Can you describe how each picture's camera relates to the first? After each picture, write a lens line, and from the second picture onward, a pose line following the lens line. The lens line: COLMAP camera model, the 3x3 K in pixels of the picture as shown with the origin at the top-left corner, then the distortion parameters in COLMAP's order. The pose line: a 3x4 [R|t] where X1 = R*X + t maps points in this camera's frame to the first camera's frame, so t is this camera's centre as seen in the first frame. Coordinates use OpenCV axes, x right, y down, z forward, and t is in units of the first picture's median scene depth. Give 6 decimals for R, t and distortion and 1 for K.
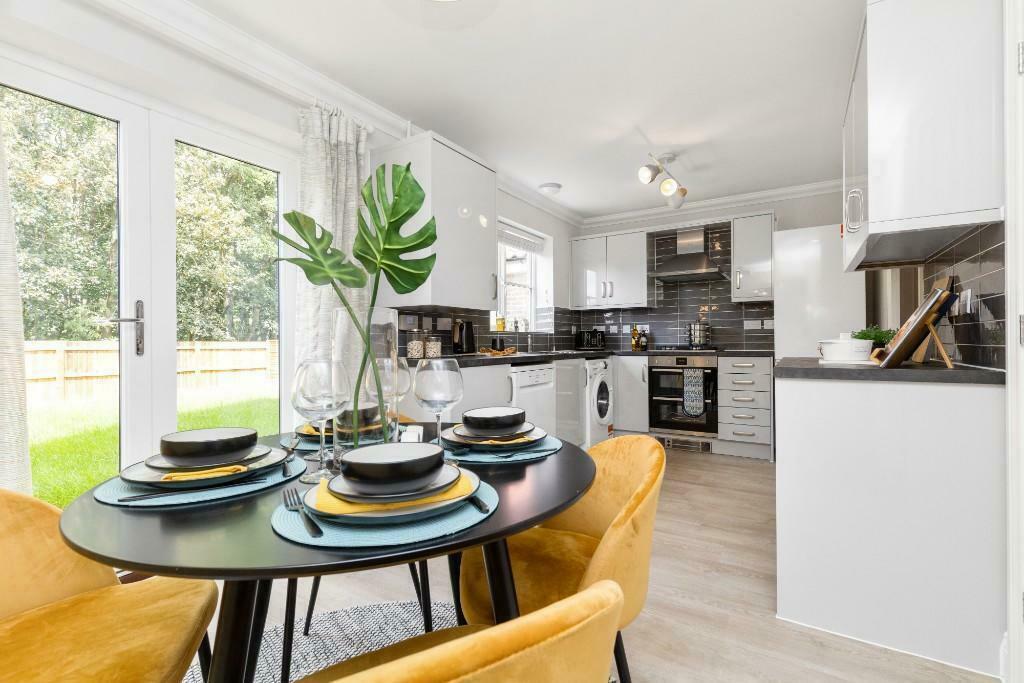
lens RADIAL K [[460.4, 0, 515.3], [0, 460.4, 343.9], [0, 0, 1]] dist [0.005365, 0.000346]
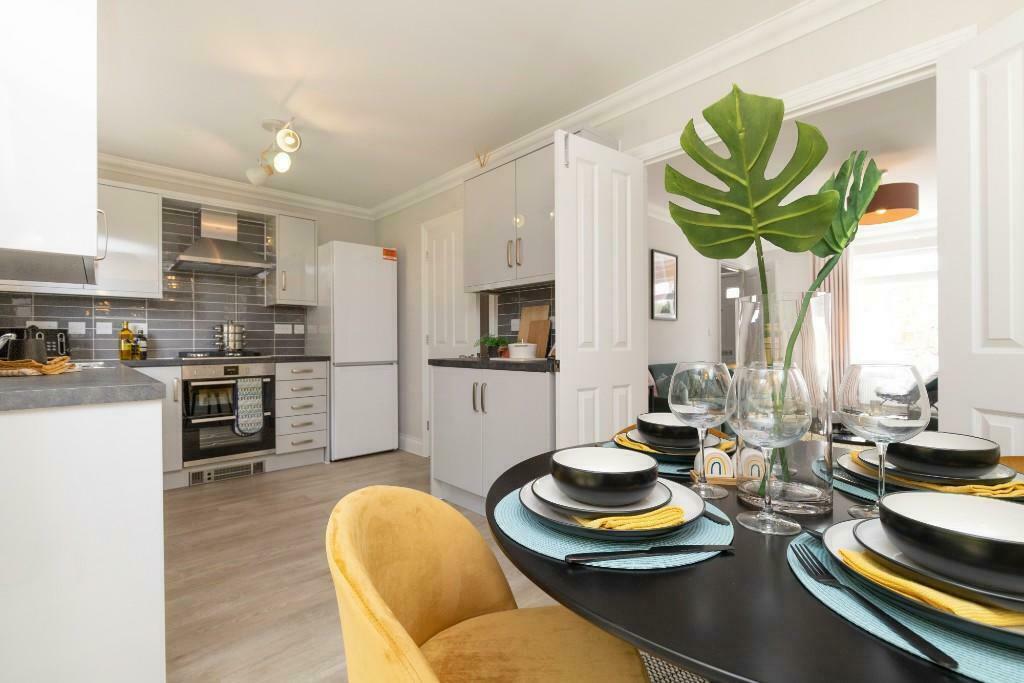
lens RADIAL K [[460.4, 0, 510.2], [0, 460.4, 339.4], [0, 0, 1]] dist [0.005365, 0.000346]
pose [[0.257375, 0.015622, 0.966185, -0.302391], [0.006746, 0.999816, -0.017963, 0.000799], [-0.966288, 0.011141, 0.257222, 0.308720]]
